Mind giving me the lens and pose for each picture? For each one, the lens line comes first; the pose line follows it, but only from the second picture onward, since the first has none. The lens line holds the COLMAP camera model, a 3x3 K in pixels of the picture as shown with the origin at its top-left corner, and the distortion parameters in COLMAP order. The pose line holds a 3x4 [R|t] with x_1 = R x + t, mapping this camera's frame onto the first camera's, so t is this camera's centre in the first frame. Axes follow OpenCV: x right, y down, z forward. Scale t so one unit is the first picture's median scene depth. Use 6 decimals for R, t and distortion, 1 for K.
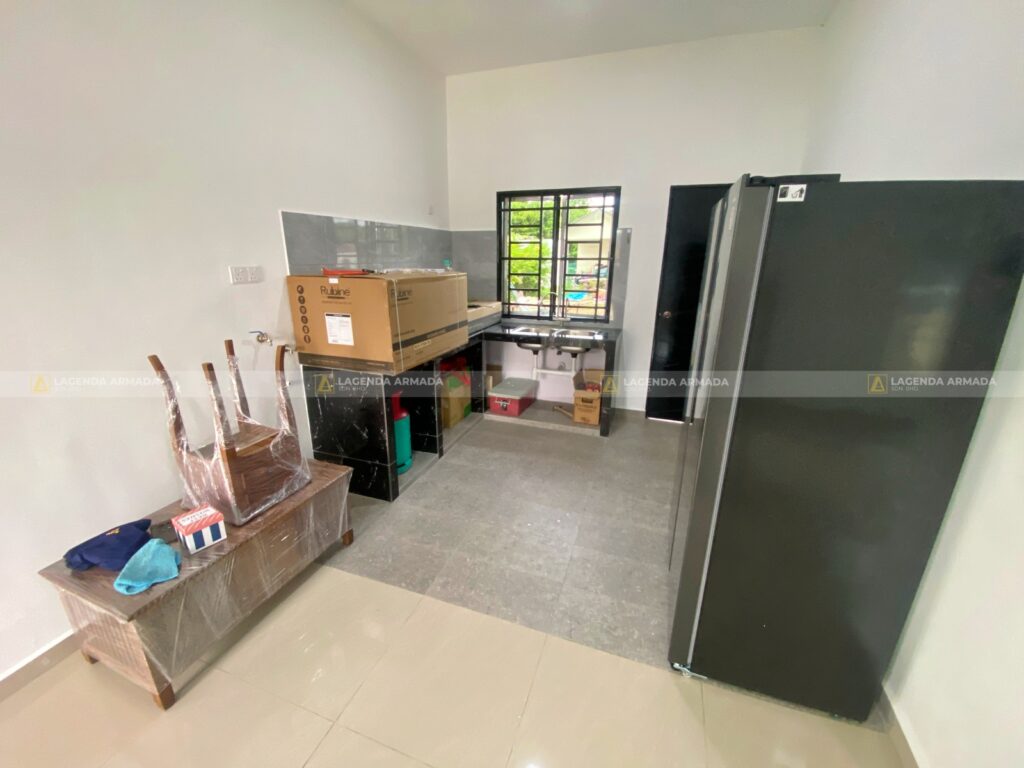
lens RADIAL K [[419.2, 0, 505.4], [0, 419.2, 380.0], [0, 0, 1]] dist [0.012966, -0.016110]
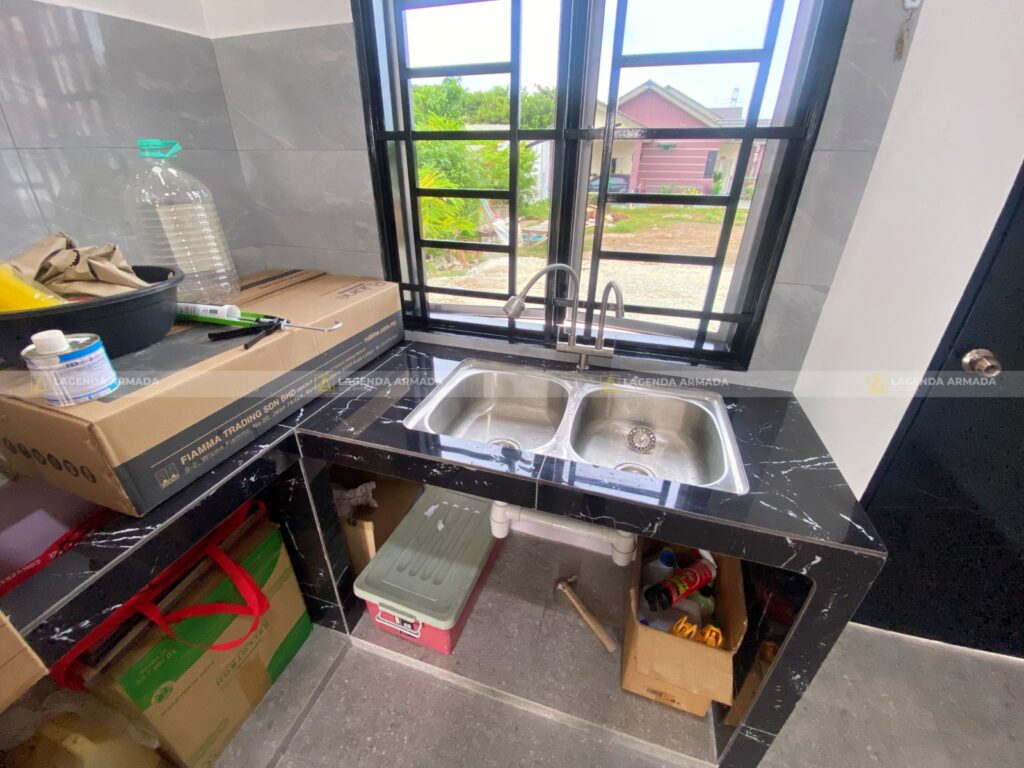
lens RADIAL K [[419.2, 0, 507.4], [0, 419.2, 376.8], [0, 0, 1]] dist [0.012966, -0.016110]
pose [[0.998878, -0.018028, 0.043785, 0.067806], [0.009887, 0.983714, 0.179471, -0.194221], [-0.046308, -0.178837, 0.982788, 0.748128]]
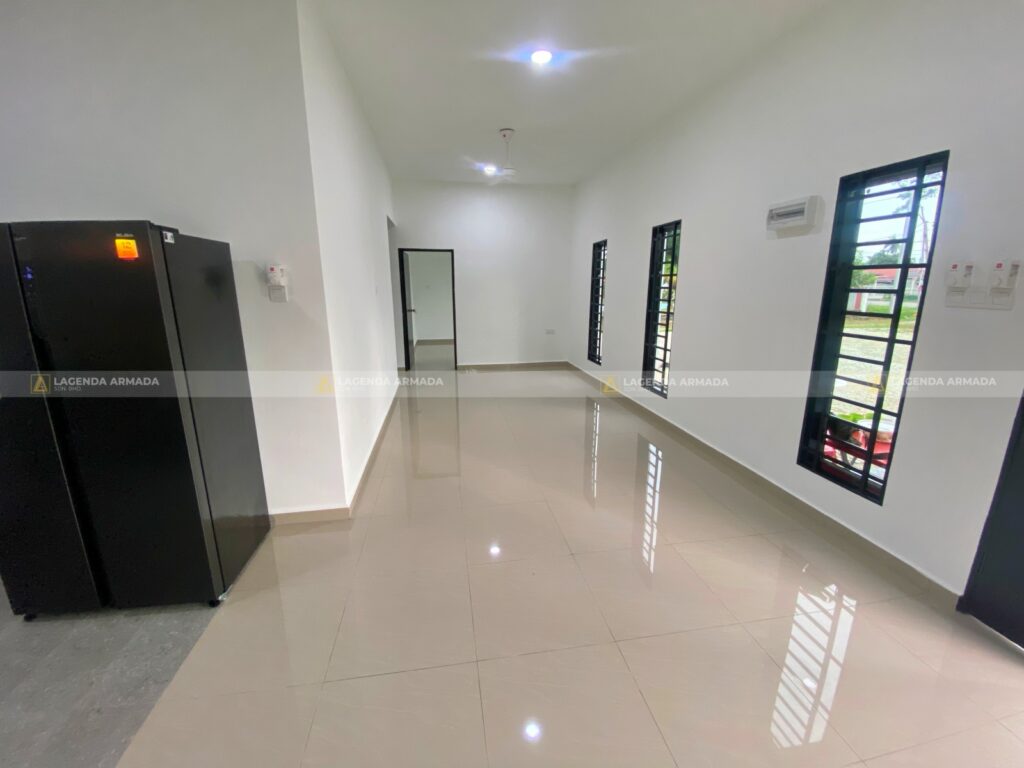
lens RADIAL K [[419.2, 0, 502.8], [0, 419.2, 383.2], [0, 0, 1]] dist [0.012966, -0.016110]
pose [[-0.479466, -0.205190, 0.853235, -0.404049], [0.262555, 0.894203, 0.362582, -0.055884], [-0.837363, 0.397867, -0.374866, 0.217557]]
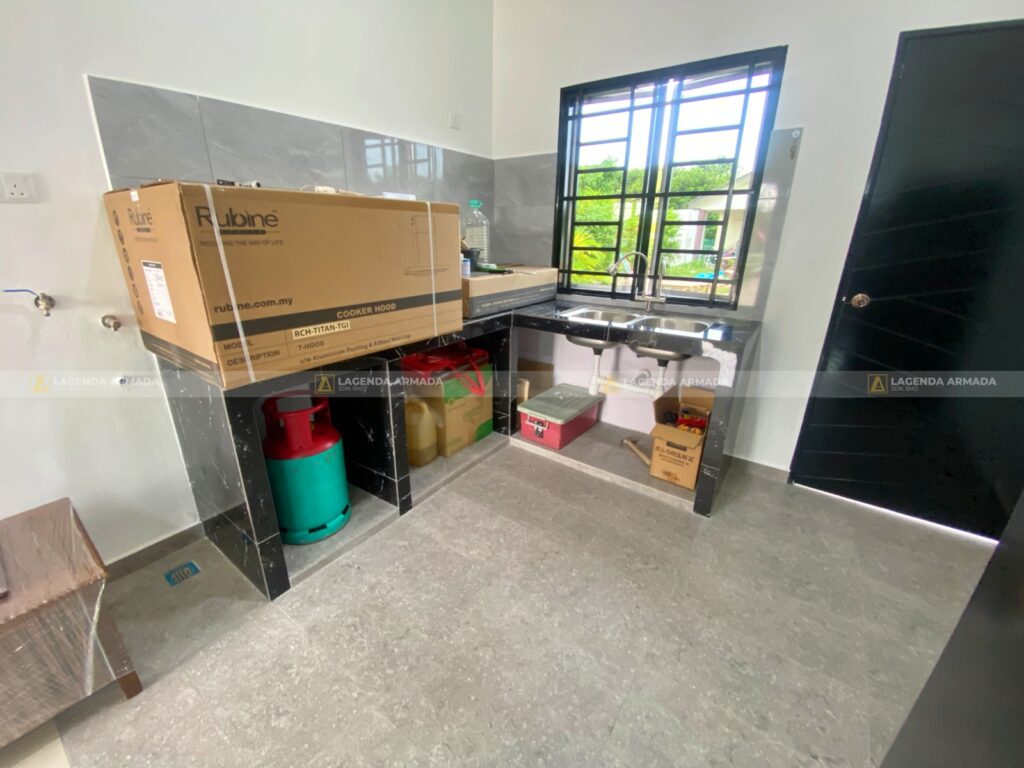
lens RADIAL K [[419.2, 0, 501.6], [0, 419.2, 376.0], [0, 0, 1]] dist [0.012966, -0.016110]
pose [[0.957896, 0.098600, -0.269656, 0.111947], [-0.087574, 0.994766, 0.052648, -0.051906], [0.273435, -0.026816, 0.961517, 0.390268]]
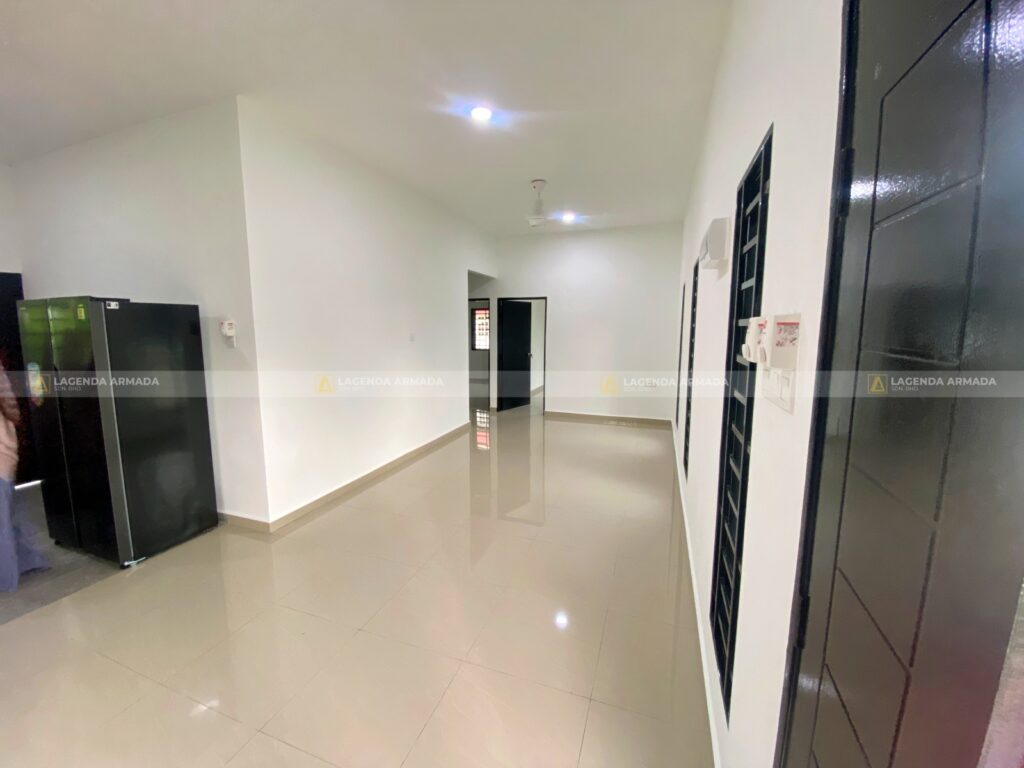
lens RADIAL K [[419.2, 0, 503.4], [0, 419.2, 379.4], [0, 0, 1]] dist [0.012966, -0.016110]
pose [[0.014134, -0.131542, 0.991210, -0.492878], [0.294051, 0.948021, 0.121617, 0.092811], [-0.955685, 0.289748, 0.052079, -0.326555]]
